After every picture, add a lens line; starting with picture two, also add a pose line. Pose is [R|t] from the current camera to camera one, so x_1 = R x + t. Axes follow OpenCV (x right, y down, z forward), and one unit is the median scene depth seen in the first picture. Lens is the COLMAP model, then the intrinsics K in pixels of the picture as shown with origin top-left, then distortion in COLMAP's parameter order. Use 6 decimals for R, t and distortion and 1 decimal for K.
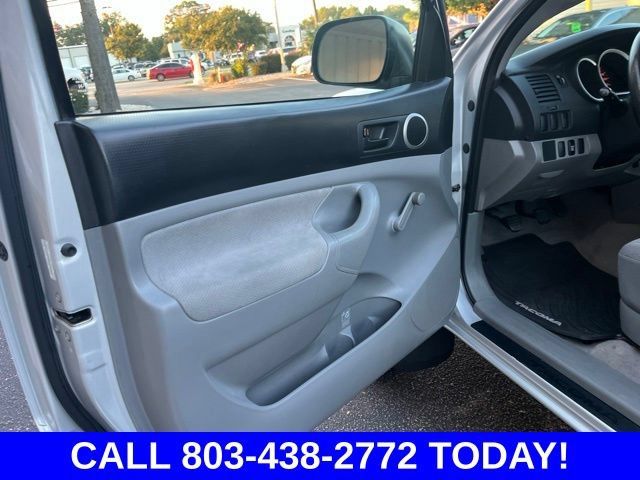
lens RADIAL K [[487.6, 0, 313.5], [0, 487.6, 240.0], [0, 0, 1]] dist [0.058395, -0.085280]
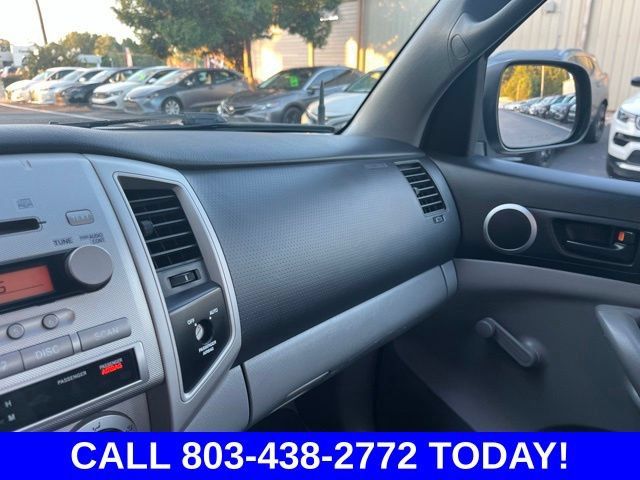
lens RADIAL K [[487.6, 0, 318.0], [0, 487.6, 237.9], [0, 0, 1]] dist [0.058395, -0.085280]
pose [[0.894803, -0.033642, 0.445191, 0.766773], [0.066878, 0.996006, -0.059154, -0.300141], [-0.441423, 0.082704, 0.893480, 0.632385]]
